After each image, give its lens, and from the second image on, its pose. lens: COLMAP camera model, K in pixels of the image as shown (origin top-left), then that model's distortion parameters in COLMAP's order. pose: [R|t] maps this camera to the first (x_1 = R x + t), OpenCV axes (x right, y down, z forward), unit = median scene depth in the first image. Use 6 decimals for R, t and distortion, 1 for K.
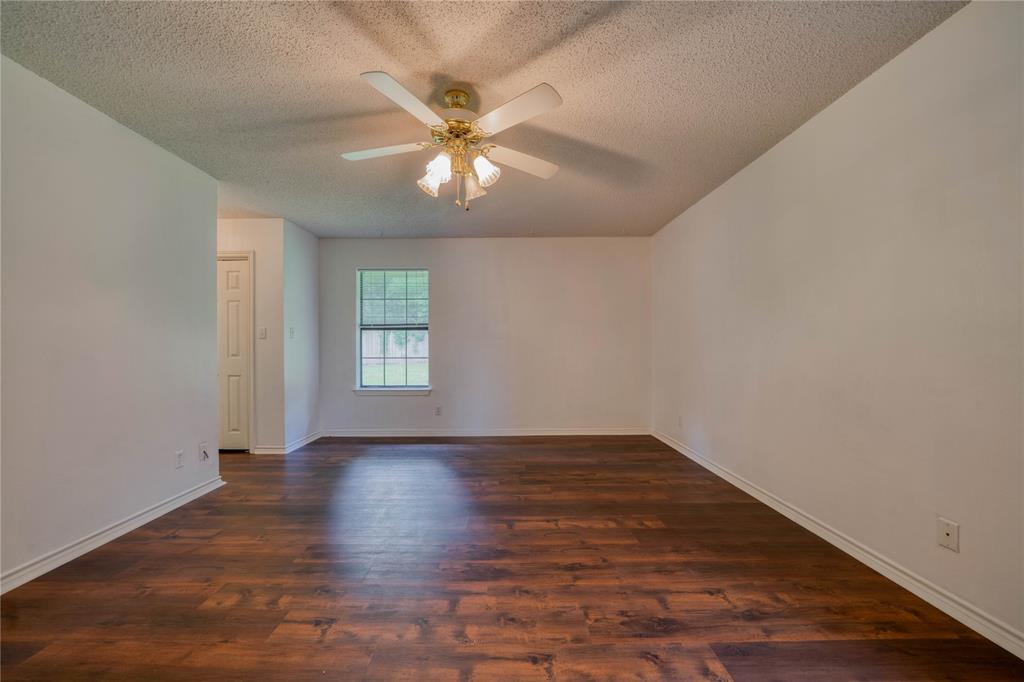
lens RADIAL K [[370.7, 0, 514.6], [0, 370.7, 345.6], [0, 0, 1]] dist [-0.014608, 0.000230]
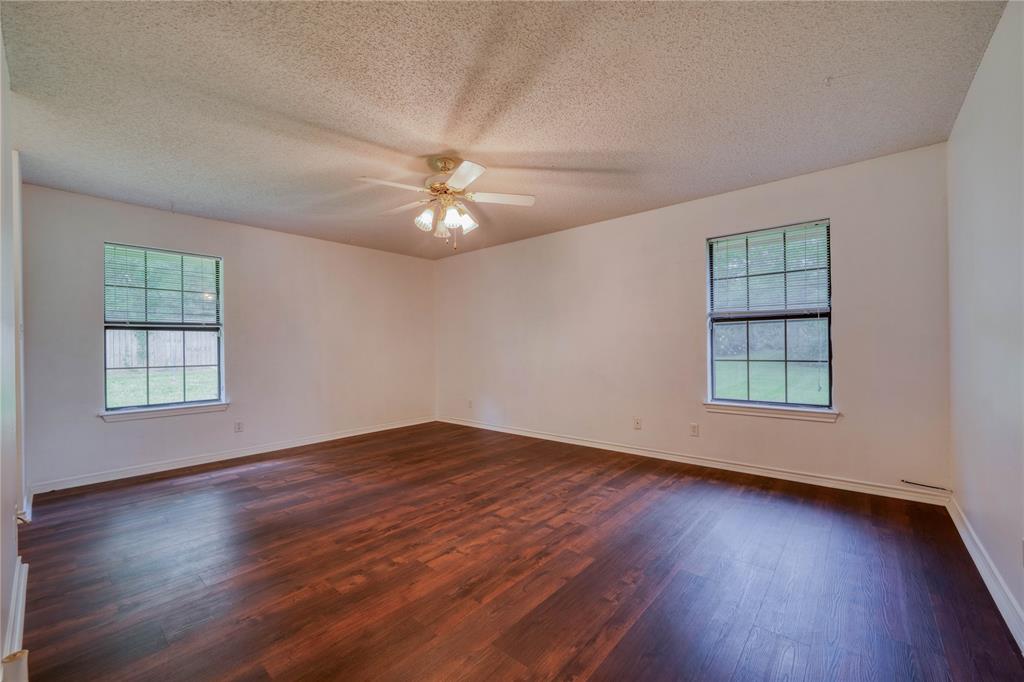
lens RADIAL K [[372.0, 0, 508.9], [0, 372.0, 344.9], [0, 0, 1]] dist [-0.011688, -0.000316]
pose [[0.690789, -0.002659, 0.723051, -0.946052], [0.010668, 0.999922, -0.006514, 0.001062], [-0.722978, 0.012213, 0.690763, -0.083113]]
